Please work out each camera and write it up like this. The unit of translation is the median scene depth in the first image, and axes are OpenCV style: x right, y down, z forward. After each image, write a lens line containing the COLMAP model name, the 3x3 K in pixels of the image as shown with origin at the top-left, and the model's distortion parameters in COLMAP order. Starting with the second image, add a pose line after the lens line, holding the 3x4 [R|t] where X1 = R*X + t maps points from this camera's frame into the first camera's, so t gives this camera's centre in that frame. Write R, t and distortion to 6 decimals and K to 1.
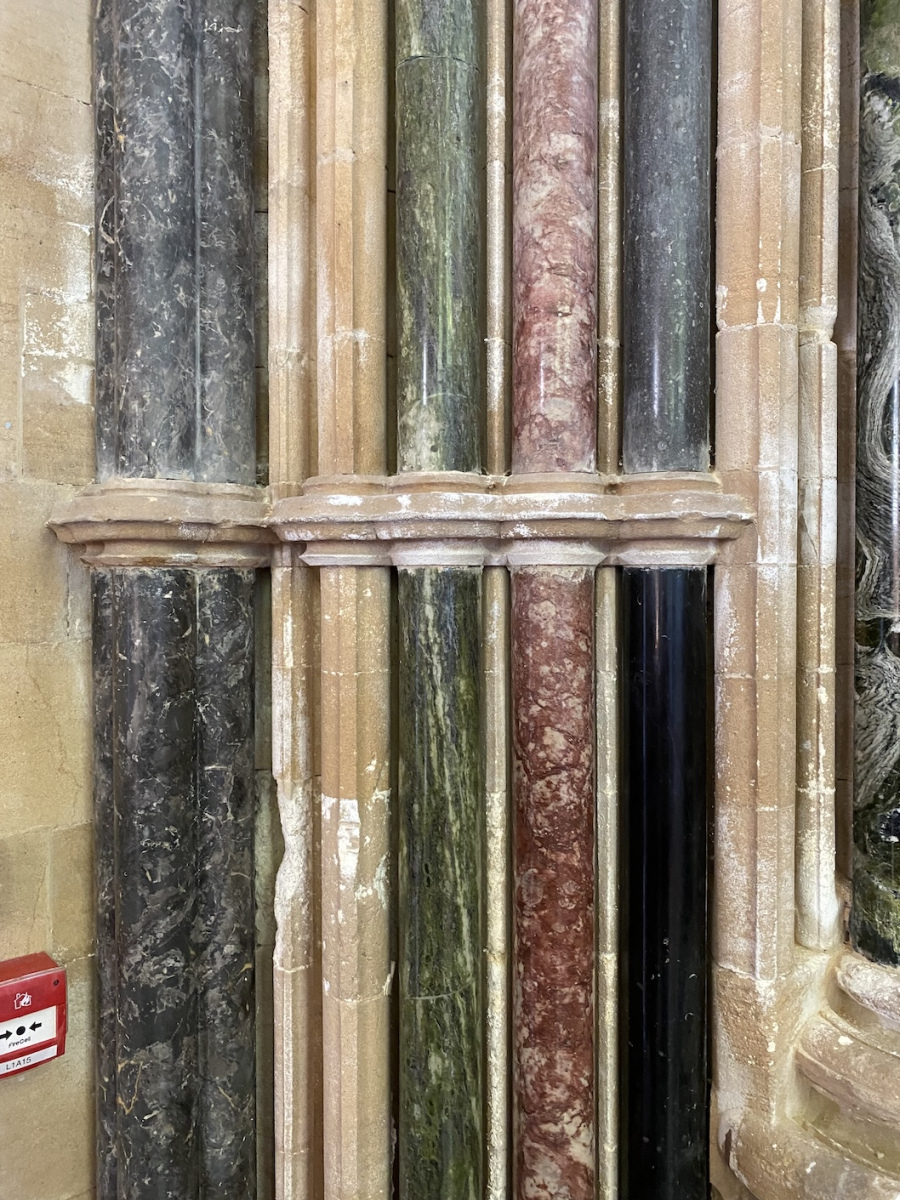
lens RADIAL K [[895.8, 0, 427.2], [0, 895.8, 582.9], [0, 0, 1]] dist [-0.002714, -0.009230]
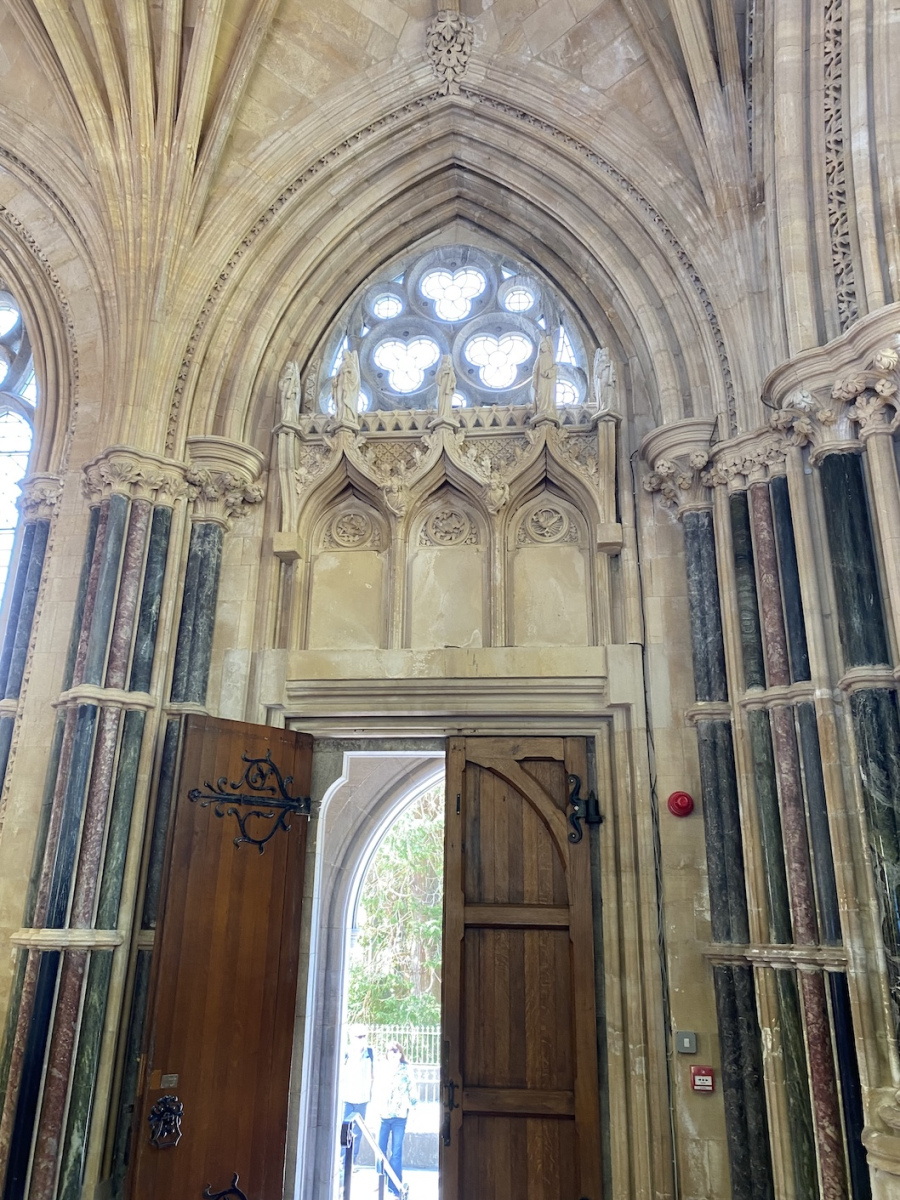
lens RADIAL K [[895.8, 0, 427.2], [0, 895.8, 582.9], [0, 0, 1]] dist [-0.002714, -0.009230]
pose [[0.655946, -0.250702, -0.711958, 2.296848], [-0.034879, 0.932155, -0.360376, -0.130707], [0.754002, 0.261219, 0.602699, -3.165485]]
